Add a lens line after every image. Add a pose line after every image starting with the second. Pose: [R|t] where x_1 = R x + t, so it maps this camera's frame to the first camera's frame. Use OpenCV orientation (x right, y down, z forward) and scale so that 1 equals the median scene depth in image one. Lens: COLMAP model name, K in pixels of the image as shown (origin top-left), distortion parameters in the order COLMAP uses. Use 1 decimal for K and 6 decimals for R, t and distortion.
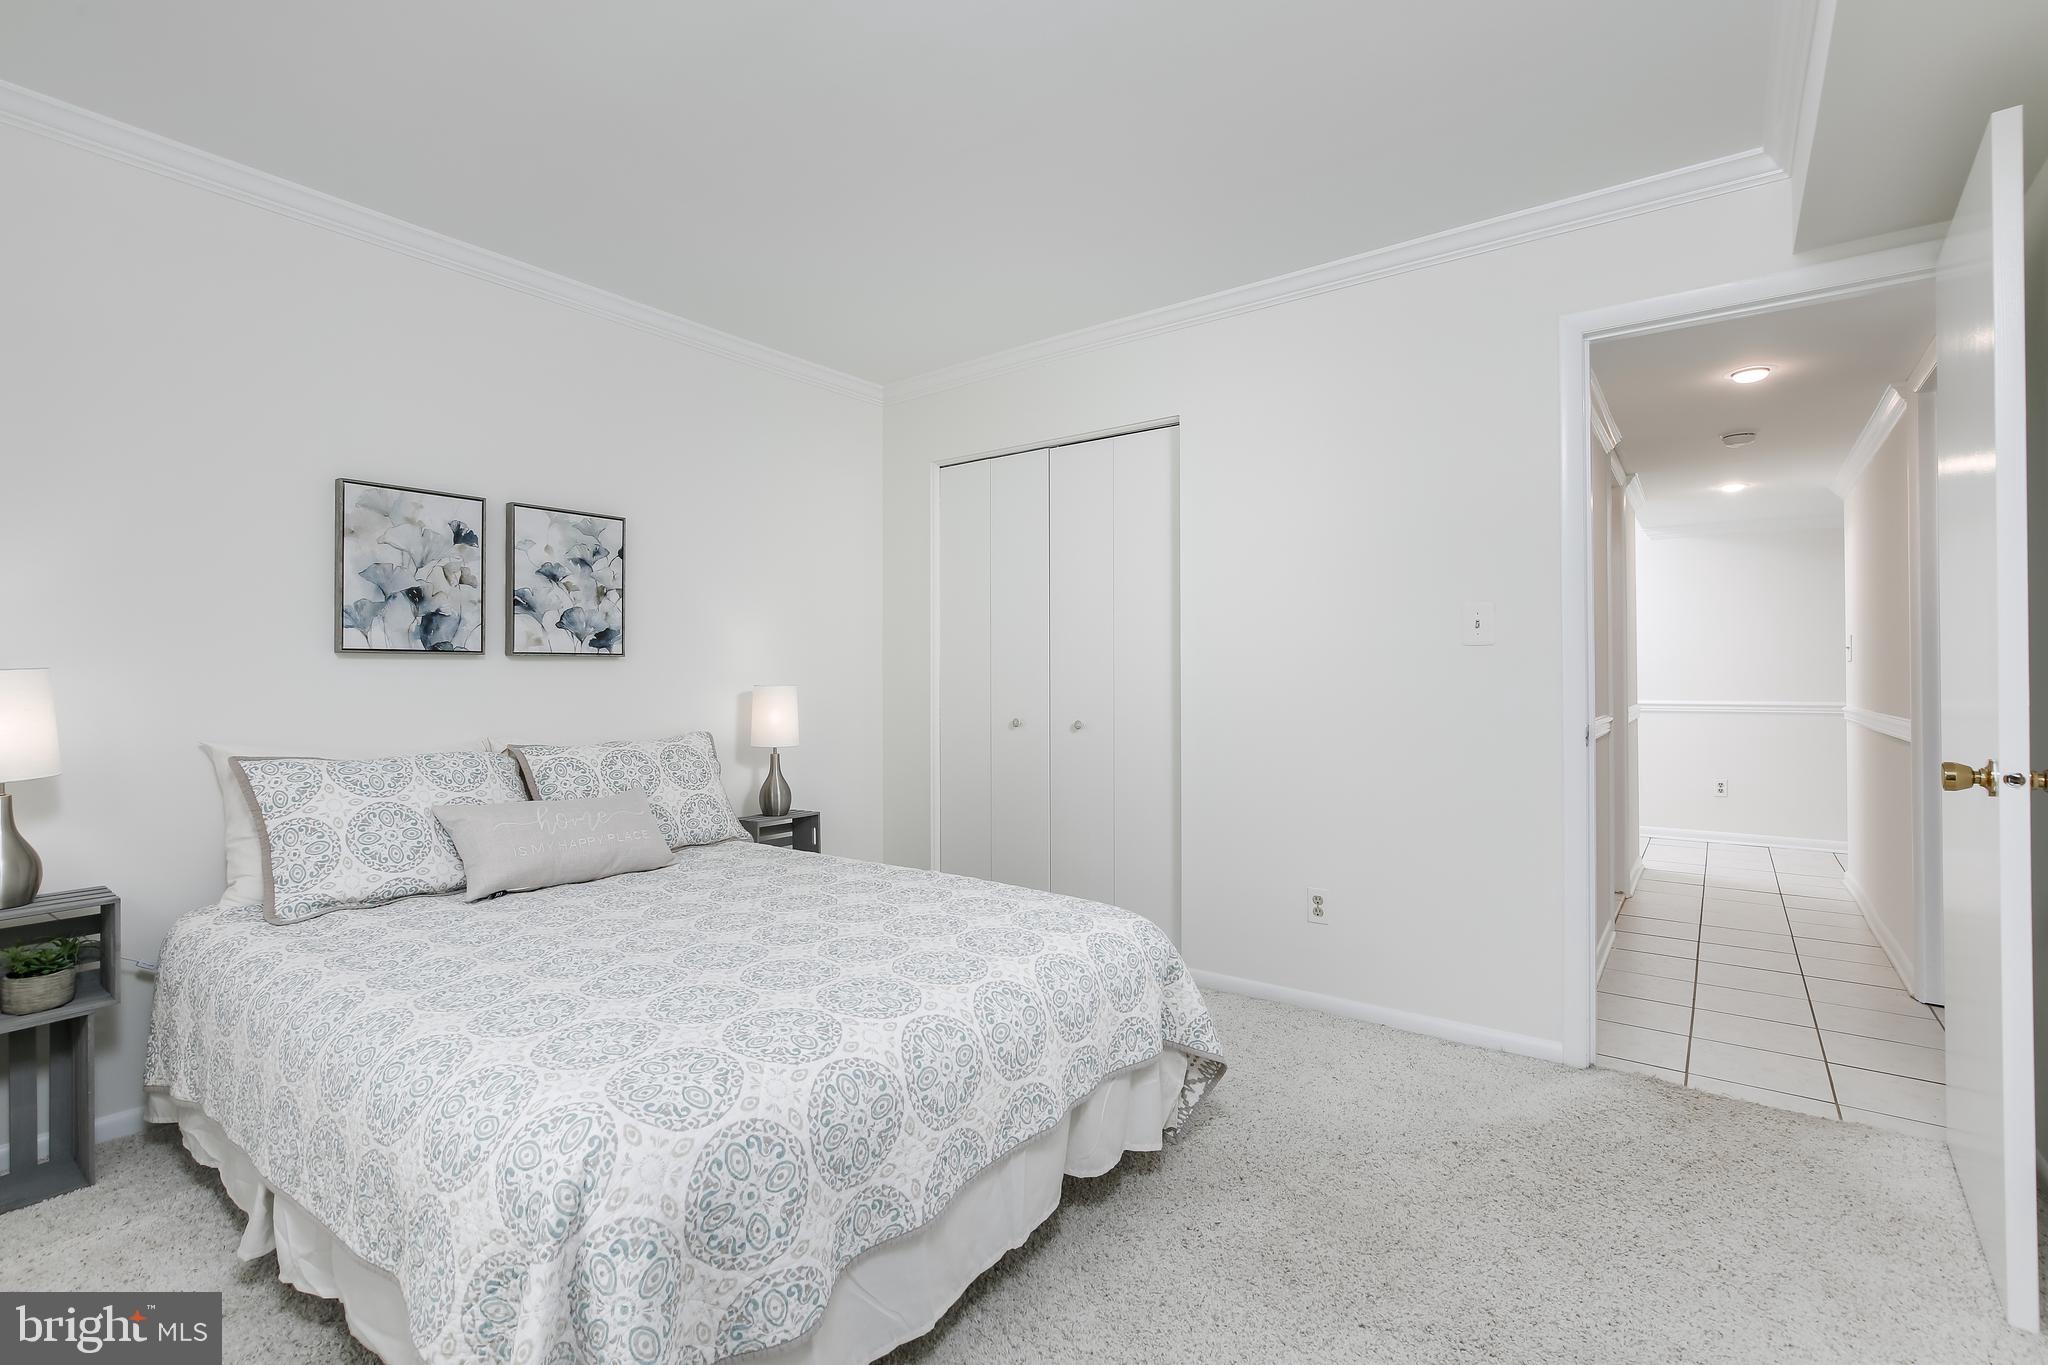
lens RADIAL K [[943.2, 0, 1031.4], [0, 943.2, 677.9], [0, 0, 1]] dist [-0.003942, 0.002766]
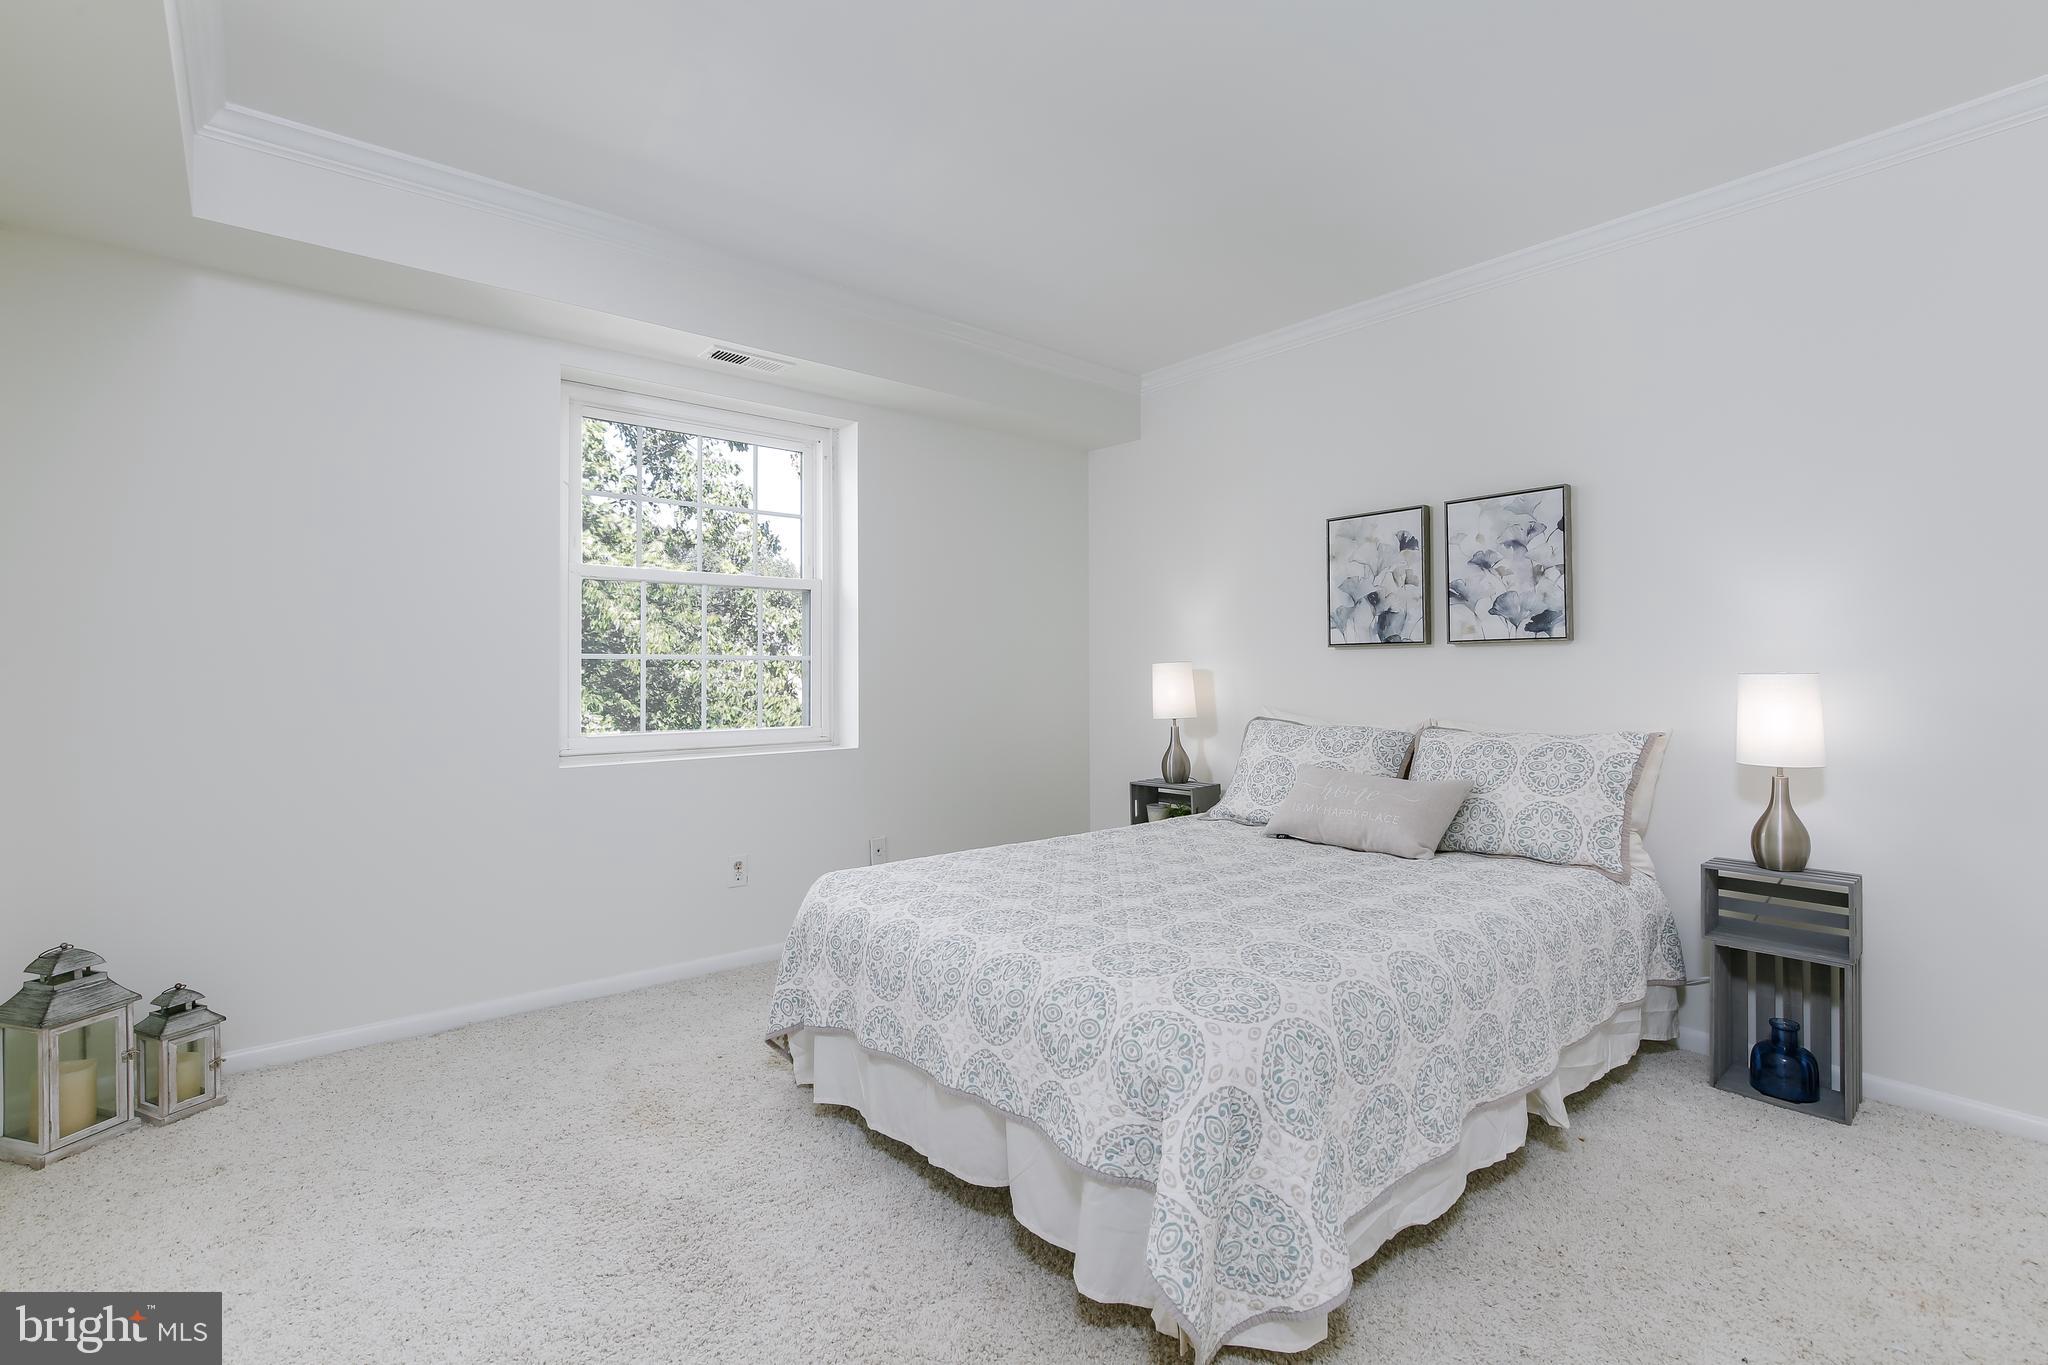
lens RADIAL K [[943.2, 0, 1033.0], [0, 943.2, 674.5], [0, 0, 1]] dist [-0.003942, 0.002766]
pose [[-0.240184, 0.005202, -0.970713, 0.598729], [0.004394, 0.999981, 0.004272, 0.004132], [0.970717, -0.003240, -0.240202, 0.788086]]
